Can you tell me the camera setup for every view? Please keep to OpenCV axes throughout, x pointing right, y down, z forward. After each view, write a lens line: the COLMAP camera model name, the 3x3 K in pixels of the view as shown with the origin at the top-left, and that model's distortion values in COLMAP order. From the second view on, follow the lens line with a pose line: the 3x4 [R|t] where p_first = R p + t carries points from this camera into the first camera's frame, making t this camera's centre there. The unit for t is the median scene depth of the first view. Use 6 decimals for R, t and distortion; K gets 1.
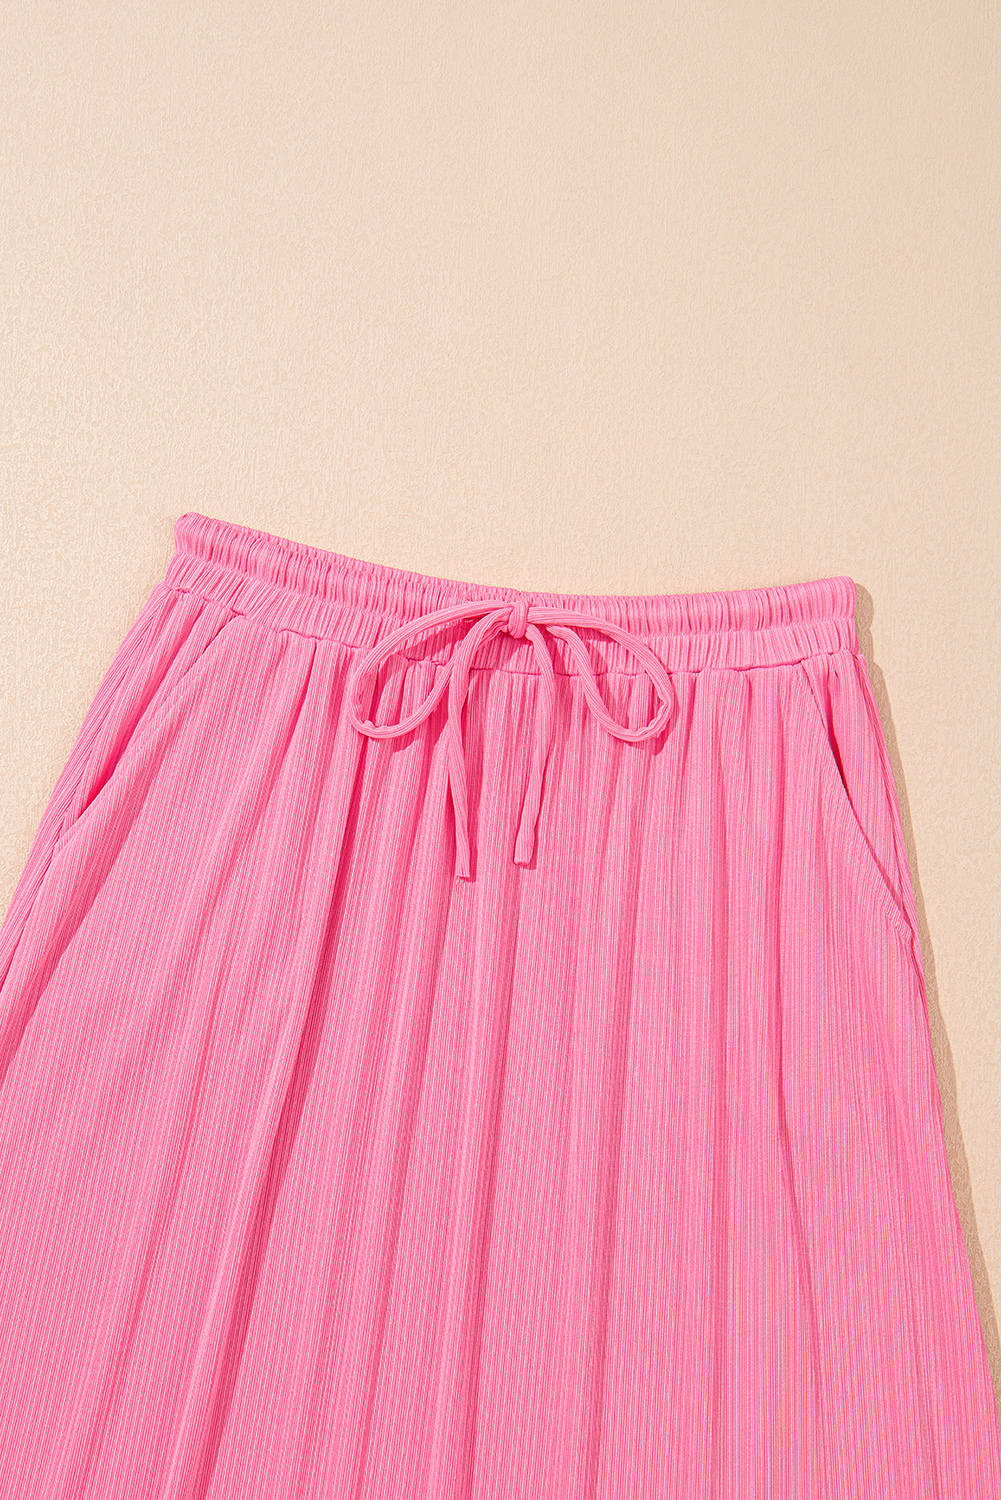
lens RADIAL K [[2527.5, 0, 500.5], [0, 2527.5, 750.0], [0, 0, 1]] dist [-0.011768, -0.015558]
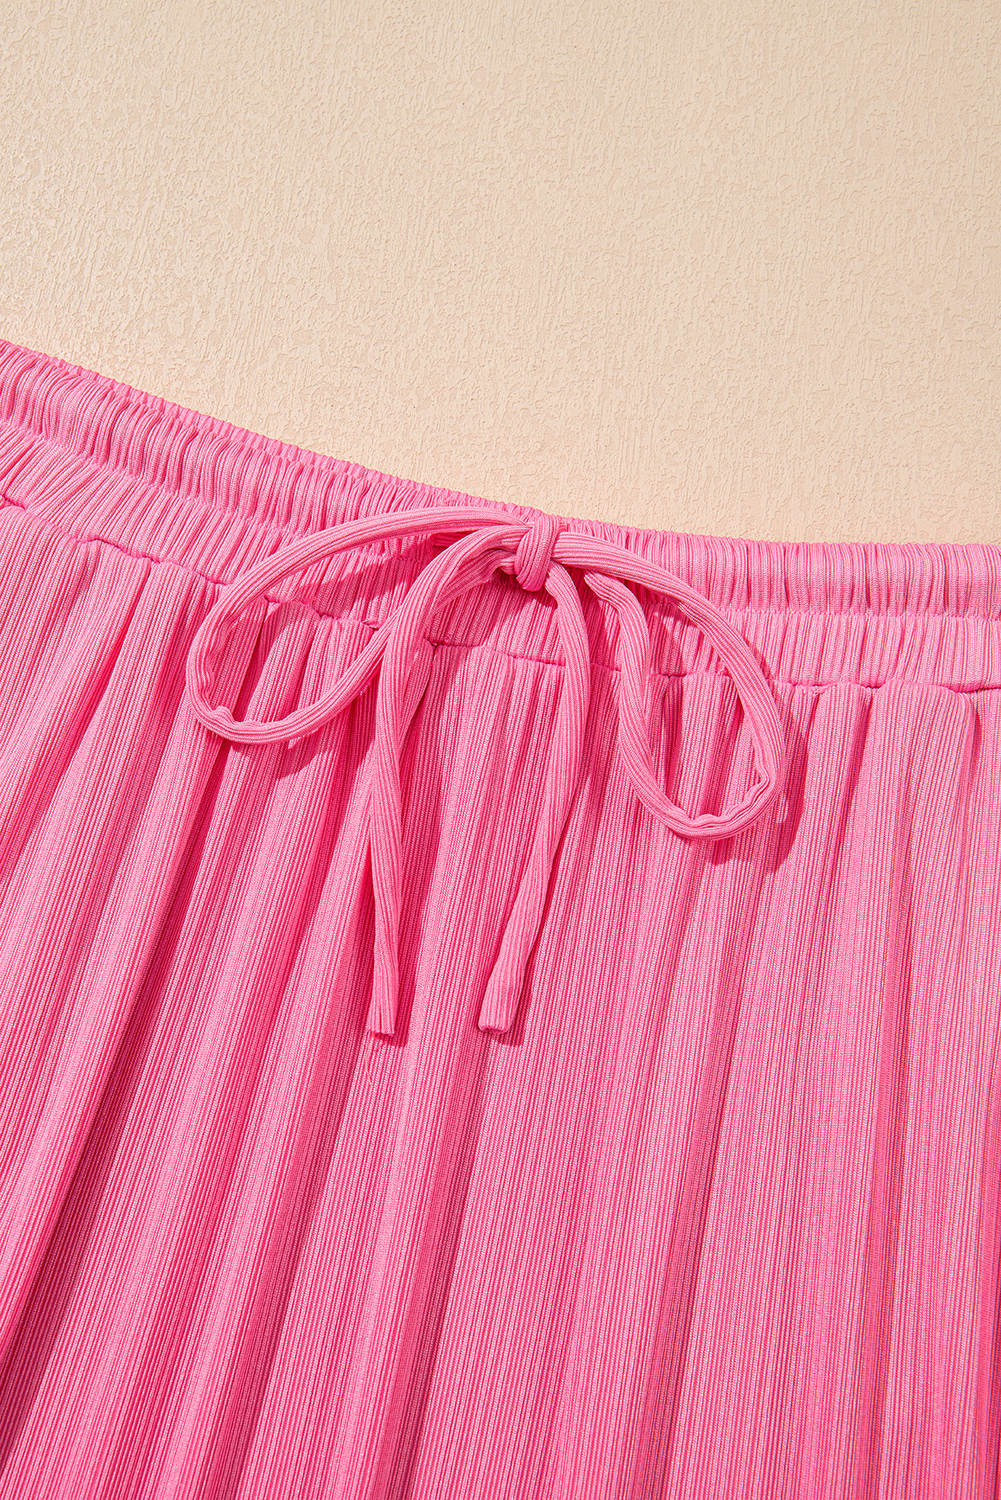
lens RADIAL K [[2055.5, 0, 500.5], [0, 2055.5, 750.0], [0, 0, 1]] dist [-0.008574, 0.004782]
pose [[0.993563, 0.088721, -0.070433, 0.032852], [-0.096654, 0.988223, -0.118631, 0.038586], [0.059078, 0.124675, 0.990437, 0.584089]]
